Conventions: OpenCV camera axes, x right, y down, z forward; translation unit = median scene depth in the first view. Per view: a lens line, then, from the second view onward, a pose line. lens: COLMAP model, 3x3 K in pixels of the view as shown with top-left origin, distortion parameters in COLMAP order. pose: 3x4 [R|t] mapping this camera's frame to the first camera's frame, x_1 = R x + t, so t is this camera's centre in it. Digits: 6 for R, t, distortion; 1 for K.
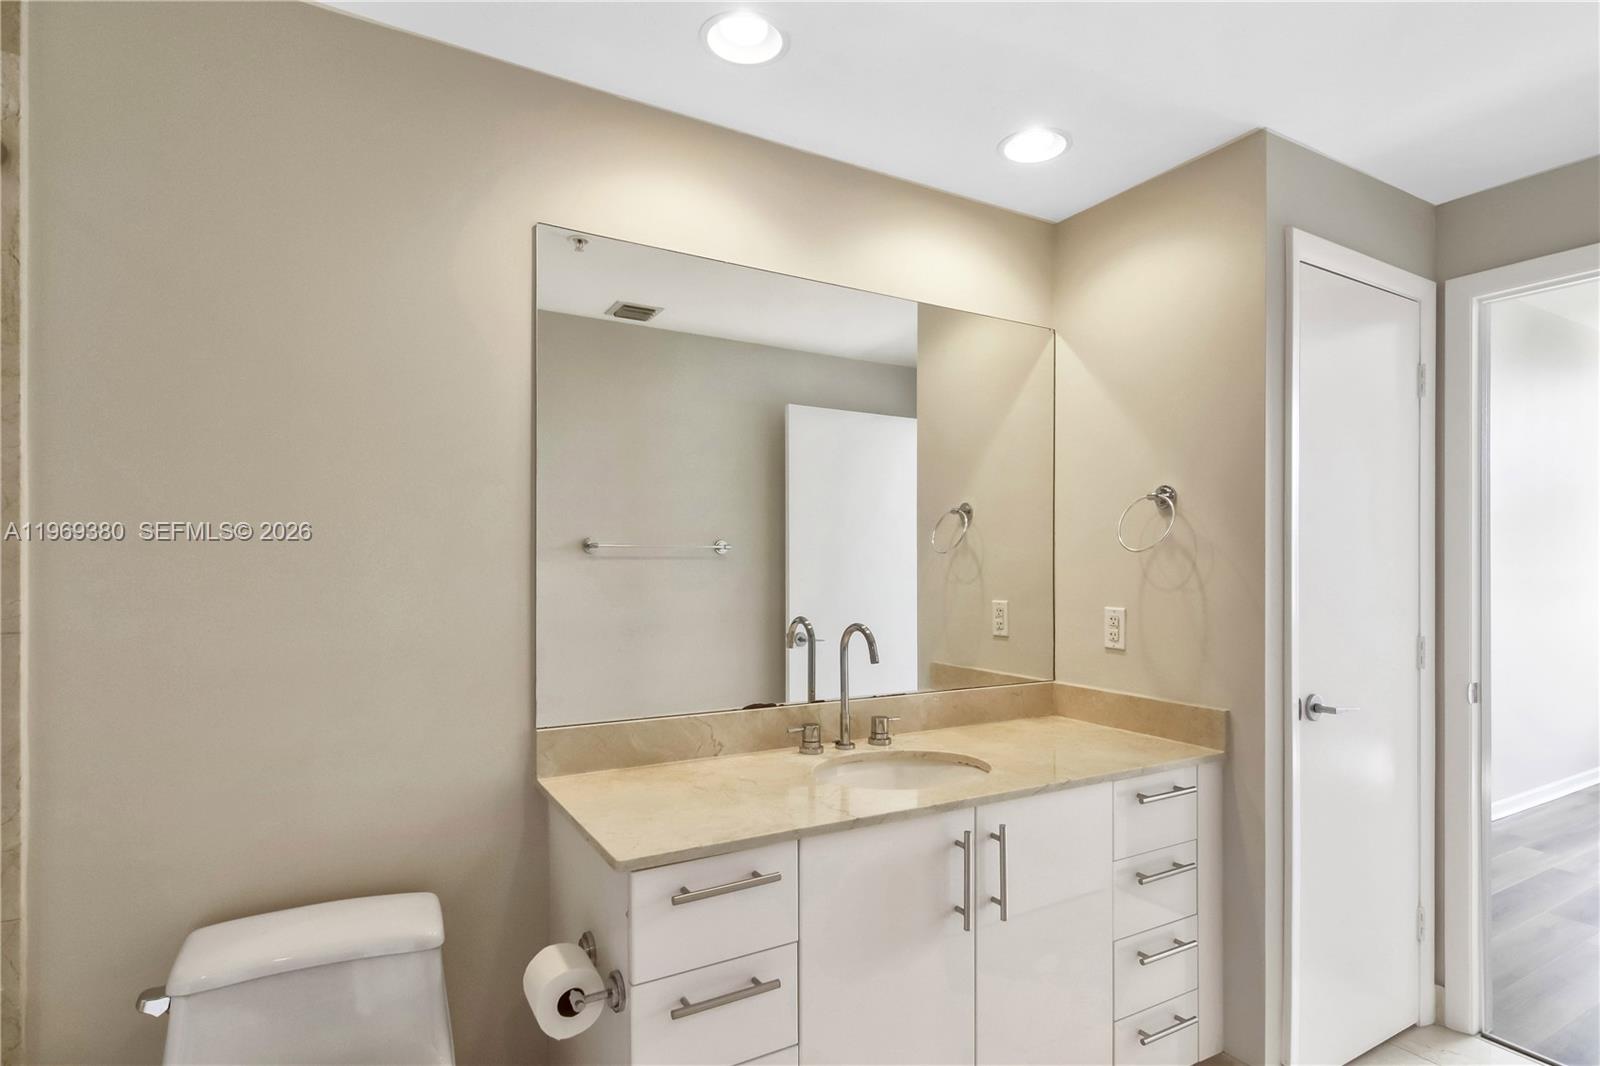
lens RADIAL K [[846.5, 0, 802.6], [0, 846.5, 543.8], [0, 0, 1]] dist [-0.001911, 0.000163]
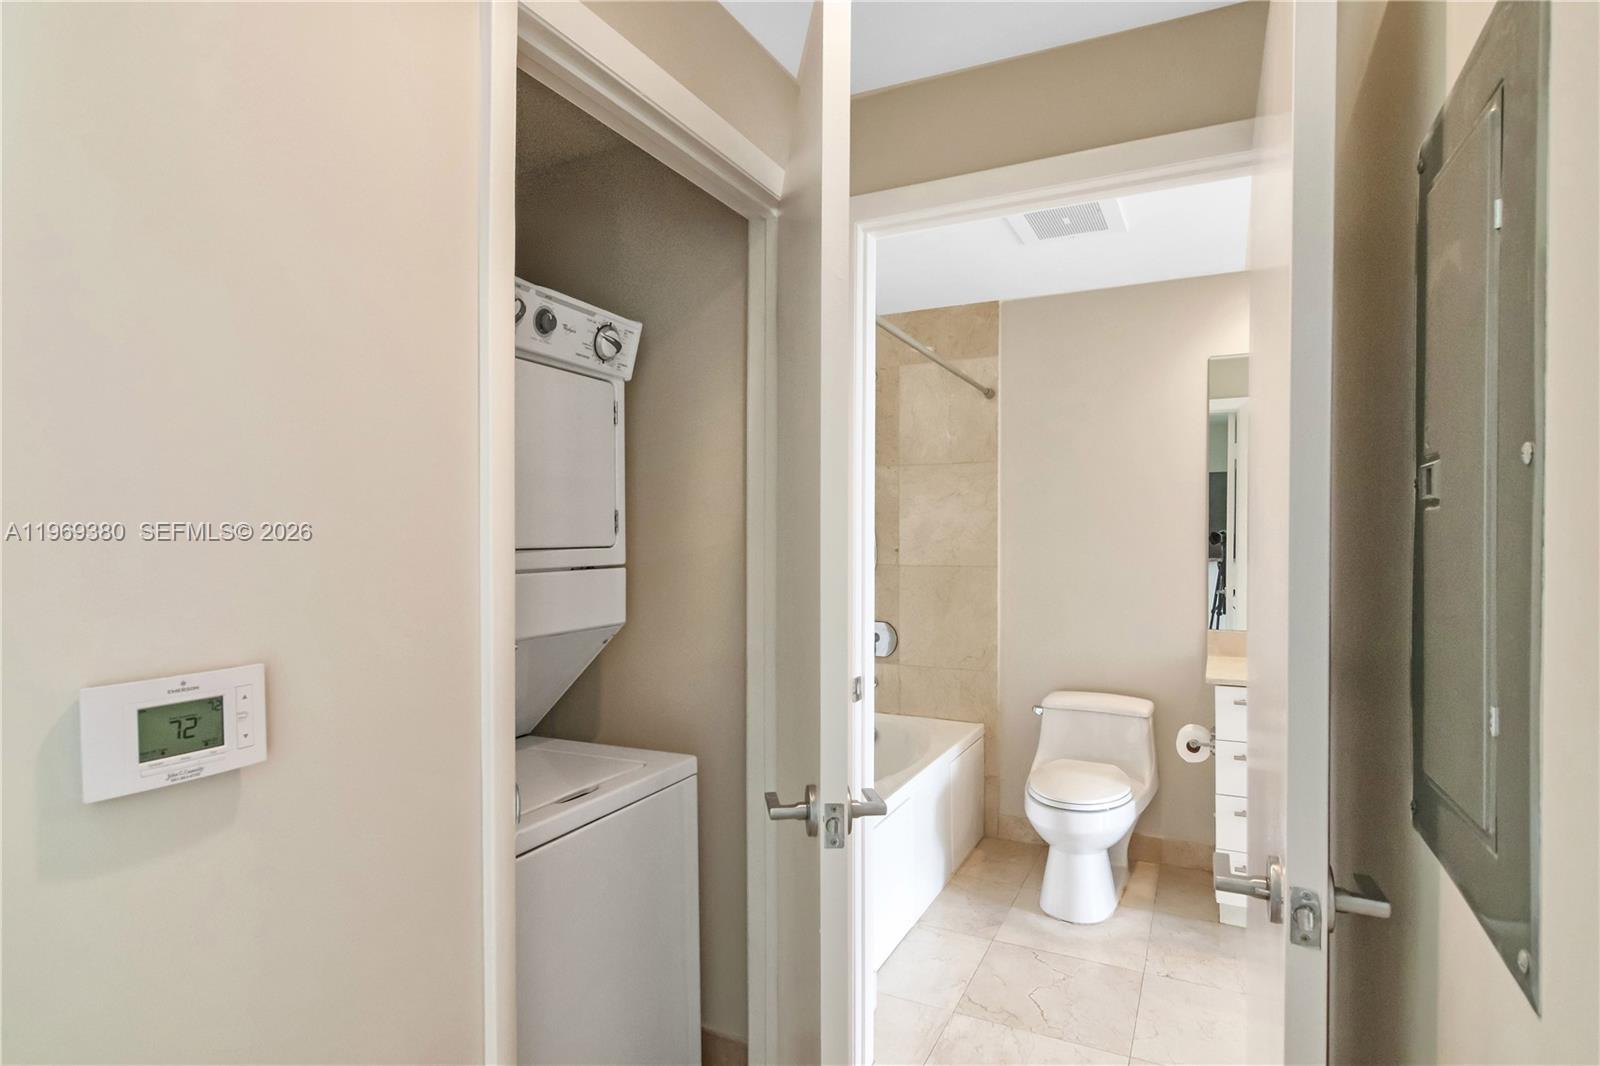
lens RADIAL K [[846.5, 0, 798.0], [0, 846.5, 538.4], [0, 0, 1]] dist [-0.001911, 0.000163]
pose [[0.561804, 0.004159, -0.827260, 0.927465], [0.001755, 0.999979, 0.006219, 0.004210], [0.827268, -0.004945, 0.561785, -1.022264]]
